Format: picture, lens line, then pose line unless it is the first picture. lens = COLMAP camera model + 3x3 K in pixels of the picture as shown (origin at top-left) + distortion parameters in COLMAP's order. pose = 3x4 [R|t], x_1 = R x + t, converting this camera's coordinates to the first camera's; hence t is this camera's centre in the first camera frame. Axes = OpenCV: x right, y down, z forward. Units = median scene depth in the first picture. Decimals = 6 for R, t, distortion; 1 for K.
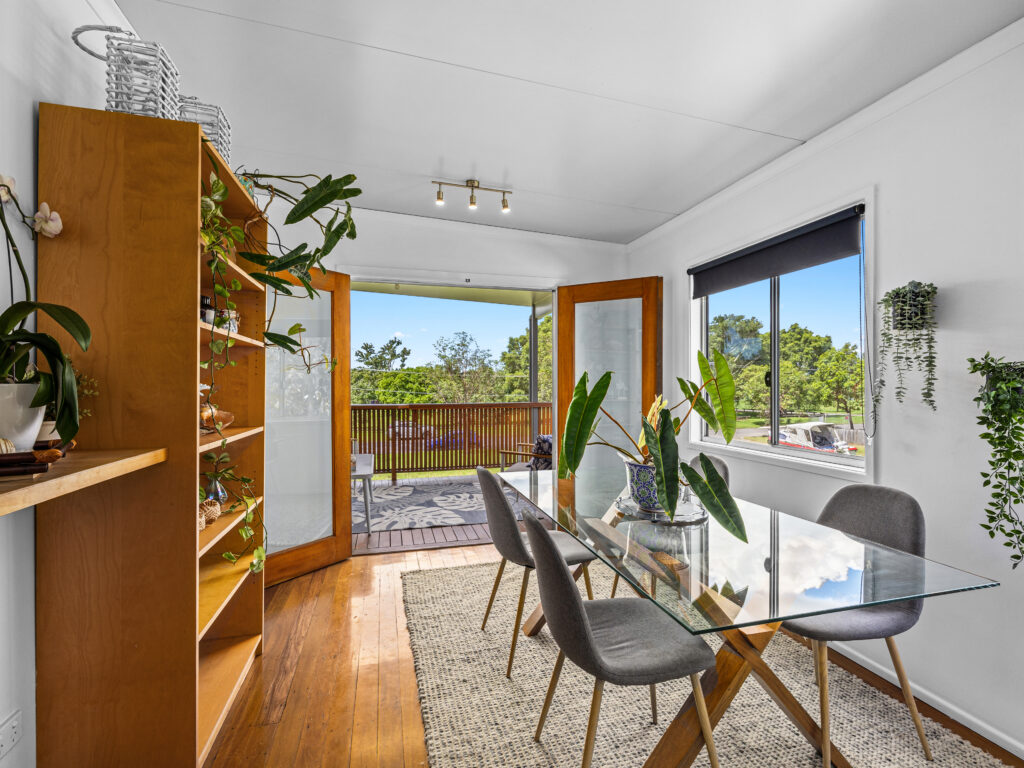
lens RADIAL K [[468.6, 0, 511.4], [0, 468.6, 383.4], [0, 0, 1]] dist [0.003819, 0.000777]
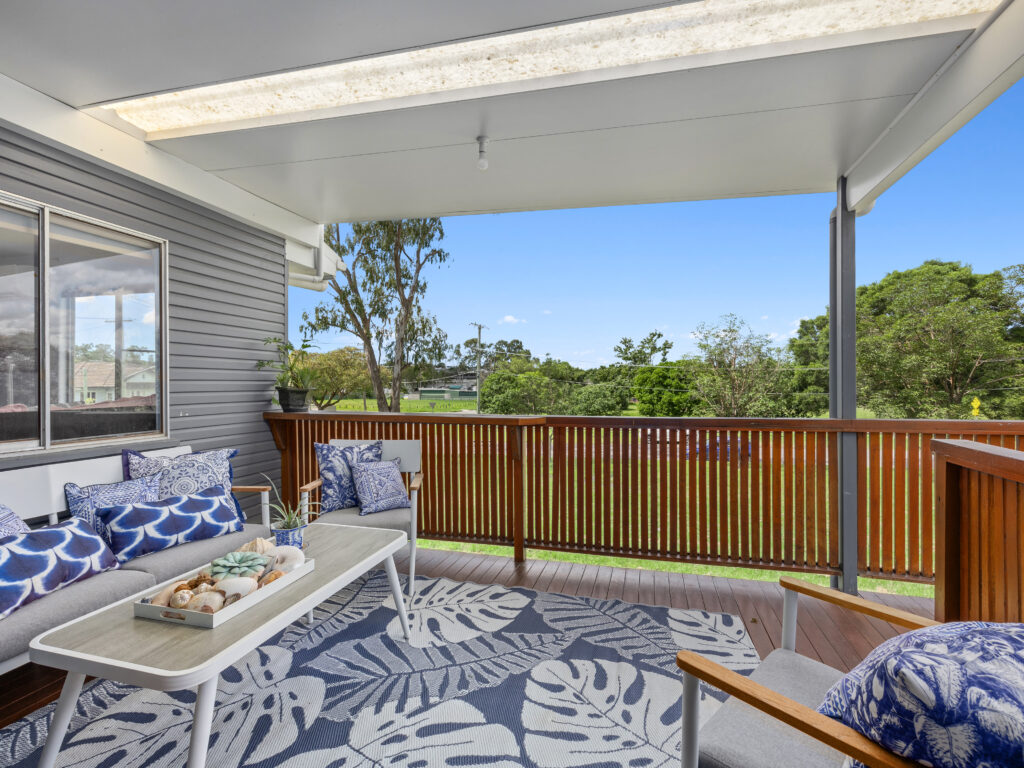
lens RADIAL K [[468.6, 0, 513.6], [0, 468.6, 384.9], [0, 0, 1]] dist [0.003819, 0.000777]
pose [[0.848875, -0.001093, -0.528592, 0.003622], [0.006904, 0.999935, 0.009019, 0.000786], [0.528548, -0.011305, 0.848828, 0.093706]]
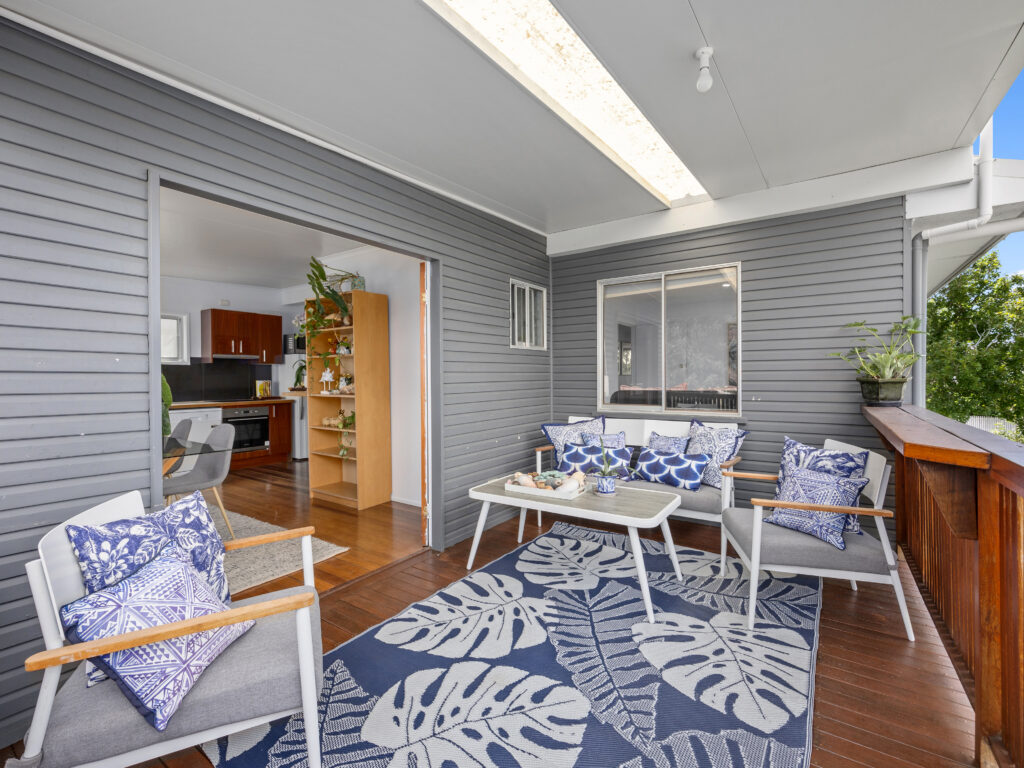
lens RADIAL K [[468.6, 0, 533.7], [0, 468.6, 379.8], [0, 0, 1]] dist [0.003819, 0.000777]
pose [[-0.748718, 0.009215, -0.662825, 0.012847], [0.010364, 0.999944, 0.002196, 0.001470], [0.662808, -0.005225, -0.748771, 0.177069]]
